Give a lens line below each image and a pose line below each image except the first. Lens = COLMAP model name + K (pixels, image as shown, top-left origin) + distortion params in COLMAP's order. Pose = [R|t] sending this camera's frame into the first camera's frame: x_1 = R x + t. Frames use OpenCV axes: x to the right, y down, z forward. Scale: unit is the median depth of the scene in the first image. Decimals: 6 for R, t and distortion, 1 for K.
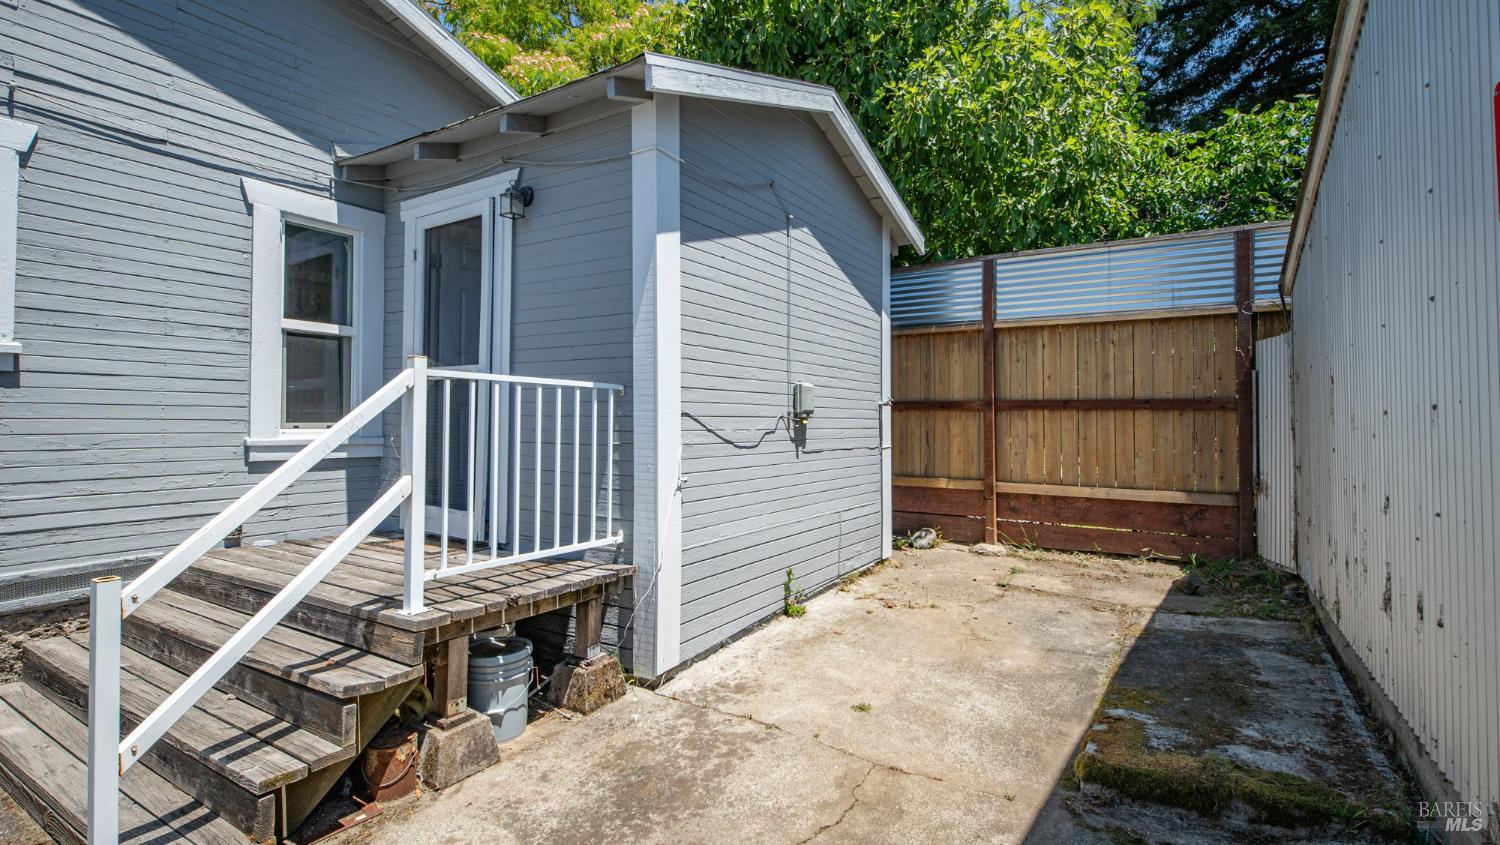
lens RADIAL K [[701.8, 0, 755.2], [0, 701.8, 388.1], [0, 0, 1]] dist [-0.001368, -0.000762]
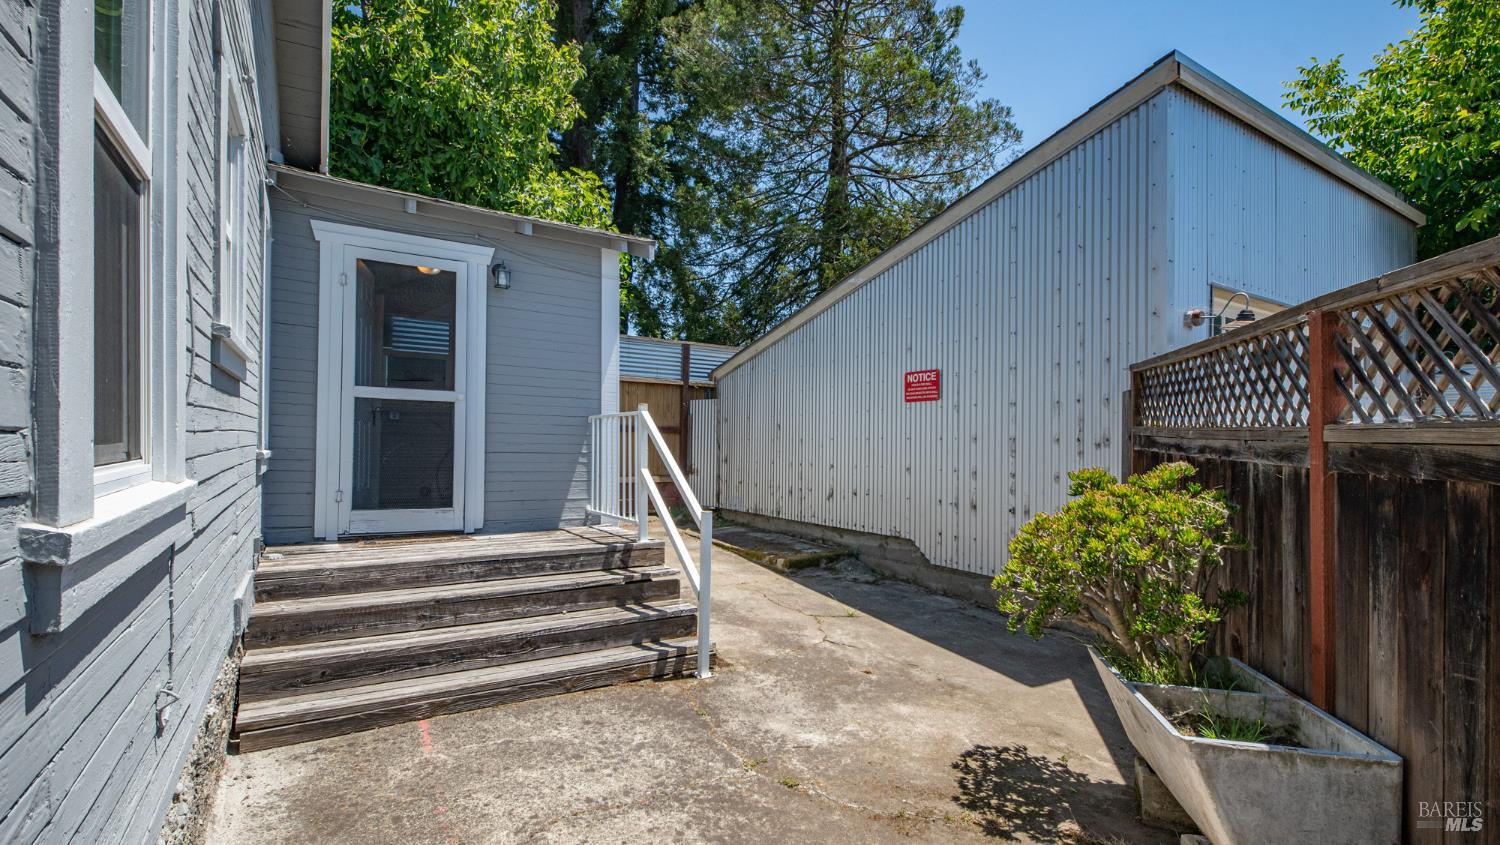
lens RADIAL K [[681.9, 0, 747.4], [0, 681.9, 382.7], [0, 0, 1]] dist [0.001640, -0.001359]
pose [[0.431180, 0.081391, 0.898587, -1.294508], [-0.057905, 0.996366, -0.062462, -0.002010], [-0.900406, -0.025101, 0.434326, -0.016422]]
